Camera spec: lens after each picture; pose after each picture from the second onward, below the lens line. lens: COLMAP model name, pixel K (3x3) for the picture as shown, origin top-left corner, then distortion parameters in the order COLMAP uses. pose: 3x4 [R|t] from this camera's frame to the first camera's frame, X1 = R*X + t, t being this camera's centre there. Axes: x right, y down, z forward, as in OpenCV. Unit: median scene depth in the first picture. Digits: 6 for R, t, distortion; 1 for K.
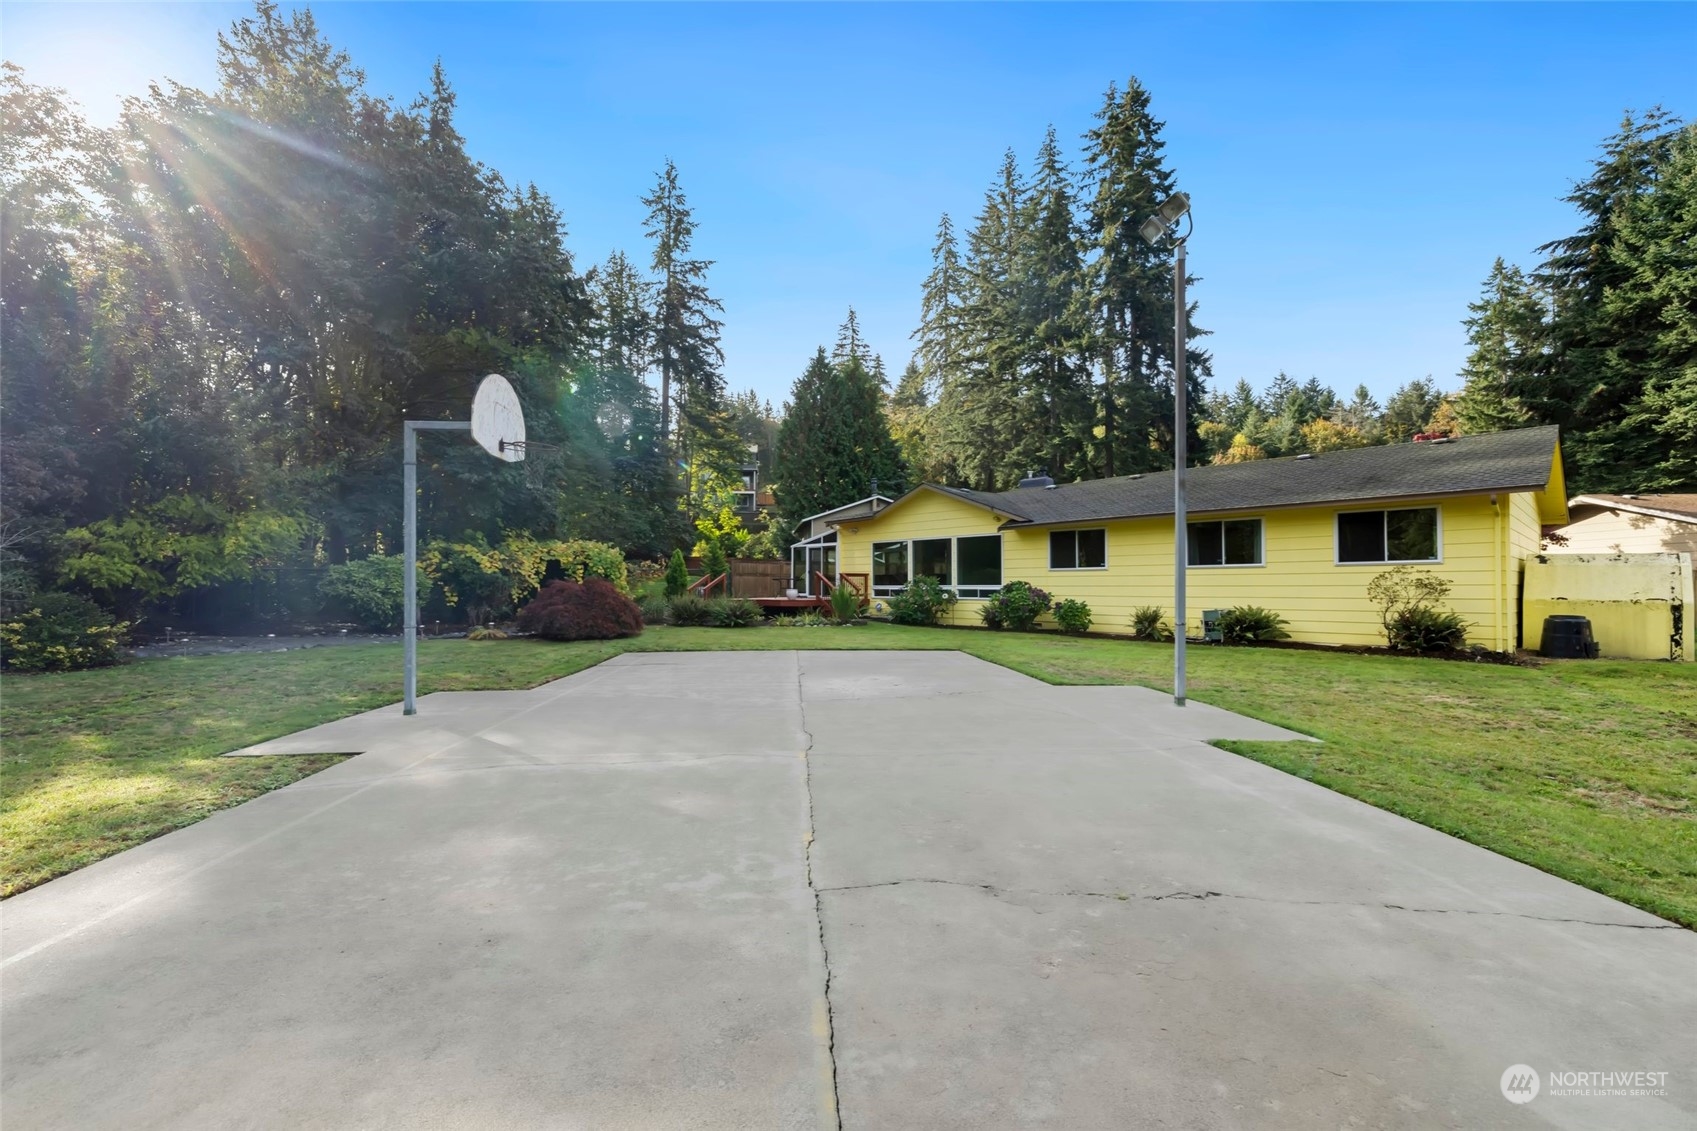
lens RADIAL K [[718.4, 0, 833.0], [0, 718.4, 564.7], [0, 0, 1]] dist [0.000917, -0.000134]
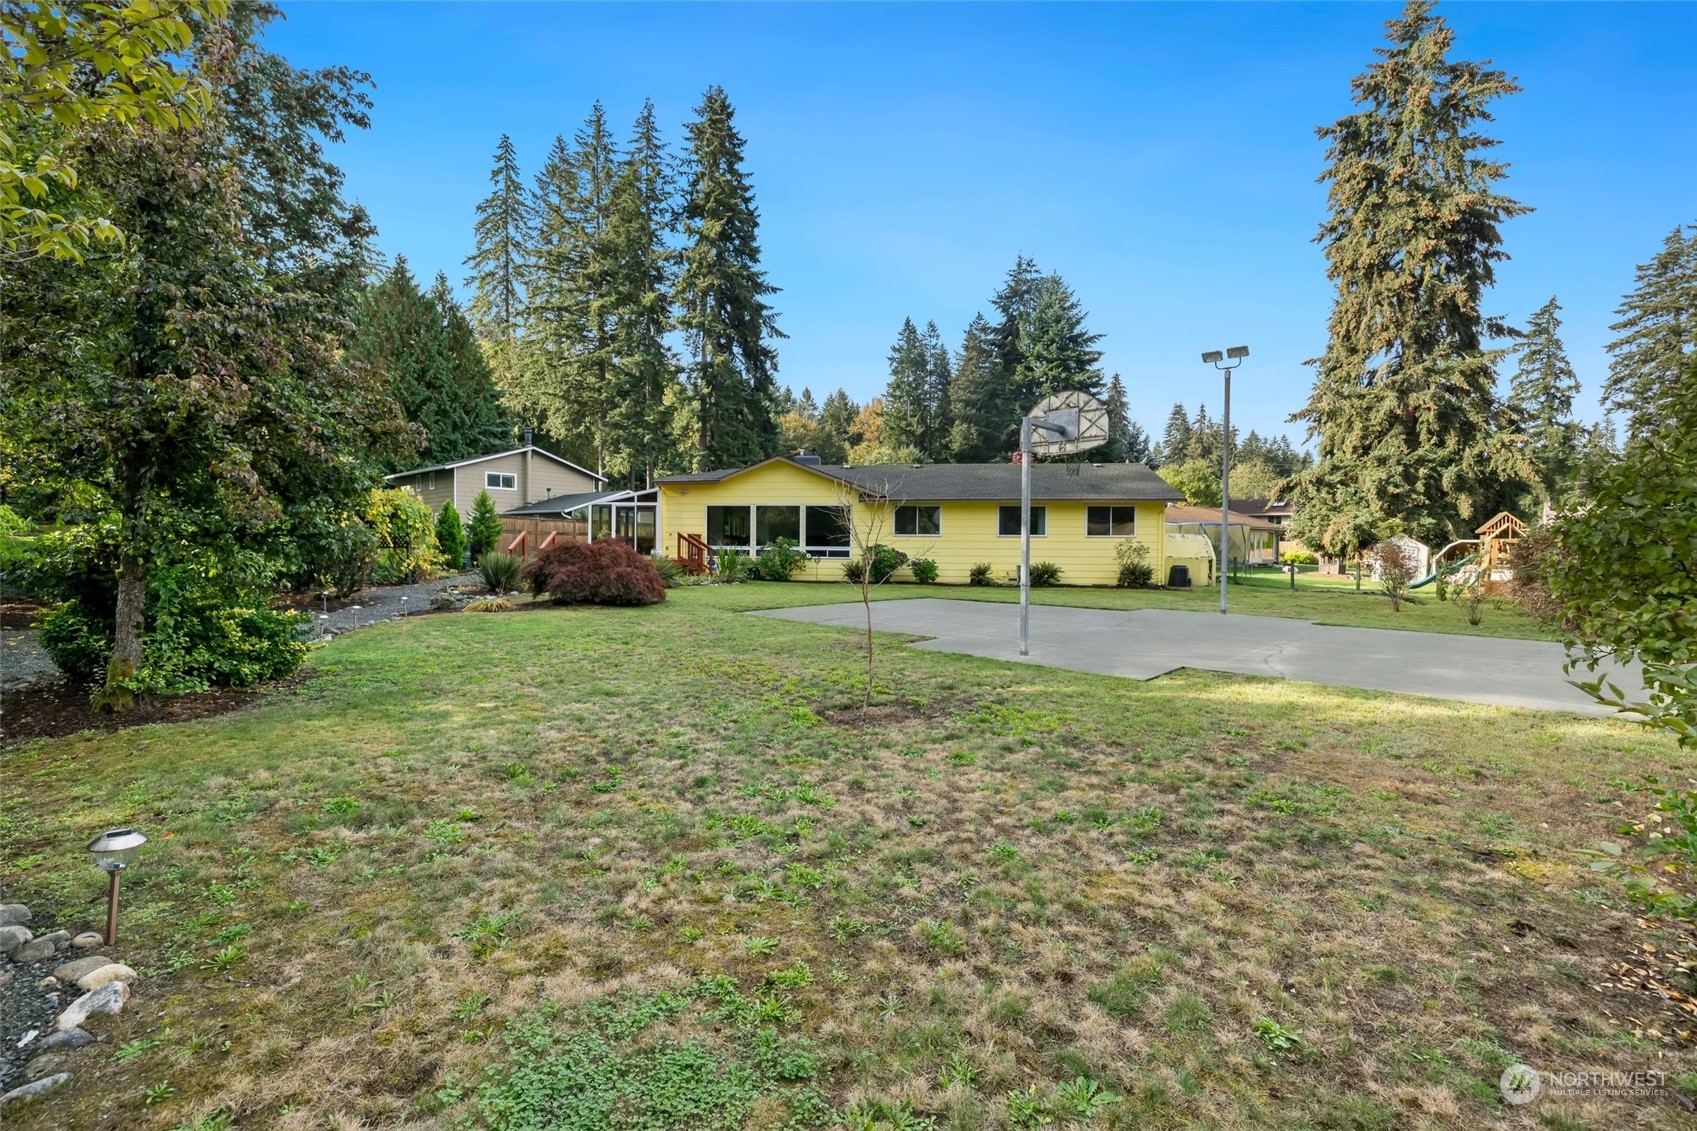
lens RADIAL K [[717.1, 0, 835.8], [0, 717.1, 546.9], [0, 0, 1]] dist [-0.001683, 0.000006]
pose [[0.738634, 0.004864, 0.674089, -0.473460], [-0.027974, 0.999334, 0.023443, 0.000508], [-0.673526, -0.036173, 0.738278, 0.088117]]
